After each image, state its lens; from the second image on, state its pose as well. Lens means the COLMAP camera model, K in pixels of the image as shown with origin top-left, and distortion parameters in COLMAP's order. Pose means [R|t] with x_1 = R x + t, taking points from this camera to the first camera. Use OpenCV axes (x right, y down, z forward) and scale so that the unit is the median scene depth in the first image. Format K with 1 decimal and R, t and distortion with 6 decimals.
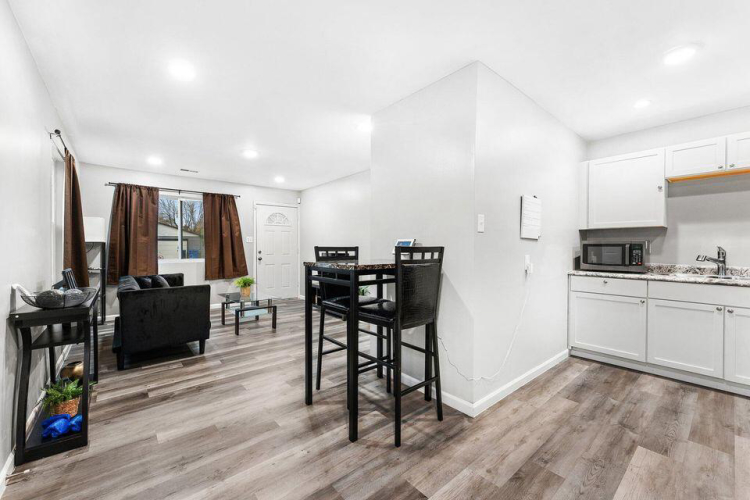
lens RADIAL K [[303.1, 0, 375.1], [0, 303.1, 249.4], [0, 0, 1]] dist [0.002811, 0.000619]
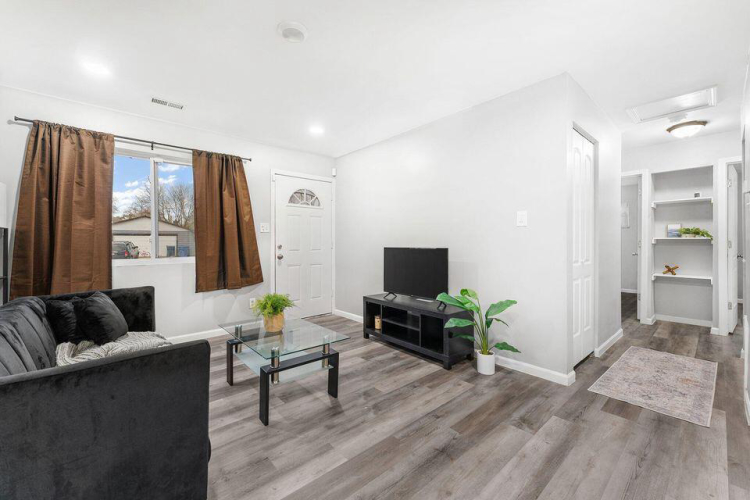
lens RADIAL K [[303.1, 0, 374.5], [0, 303.1, 244.9], [0, 0, 1]] dist [0.002811, 0.000619]
pose [[0.999805, -0.002362, 0.019618, -0.230210], [0.002431, 0.999991, -0.003467, 0.008454], [-0.019610, 0.003514, 0.999802, 0.413914]]
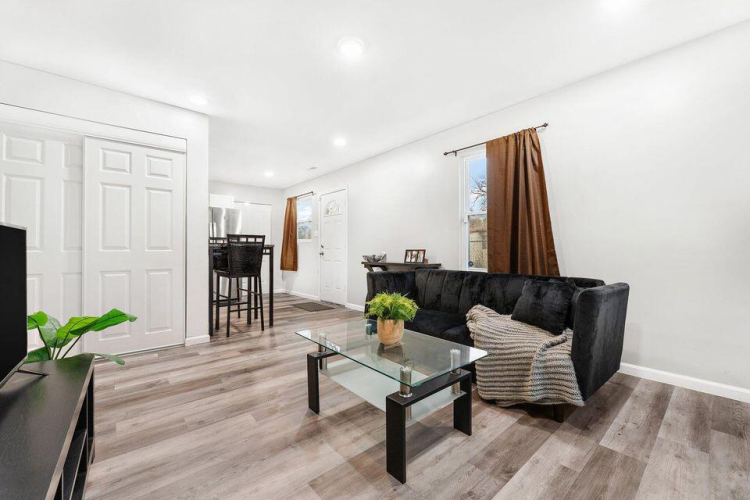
lens RADIAL K [[303.1, 0, 374.9], [0, 303.1, 250.6], [0, 0, 1]] dist [0.002811, 0.000619]
pose [[-0.999888, -0.004597, -0.014235, -0.345402], [-0.004605, 0.999989, 0.000556, 0.028685], [0.014233, 0.000621, -0.999899, 1.189371]]
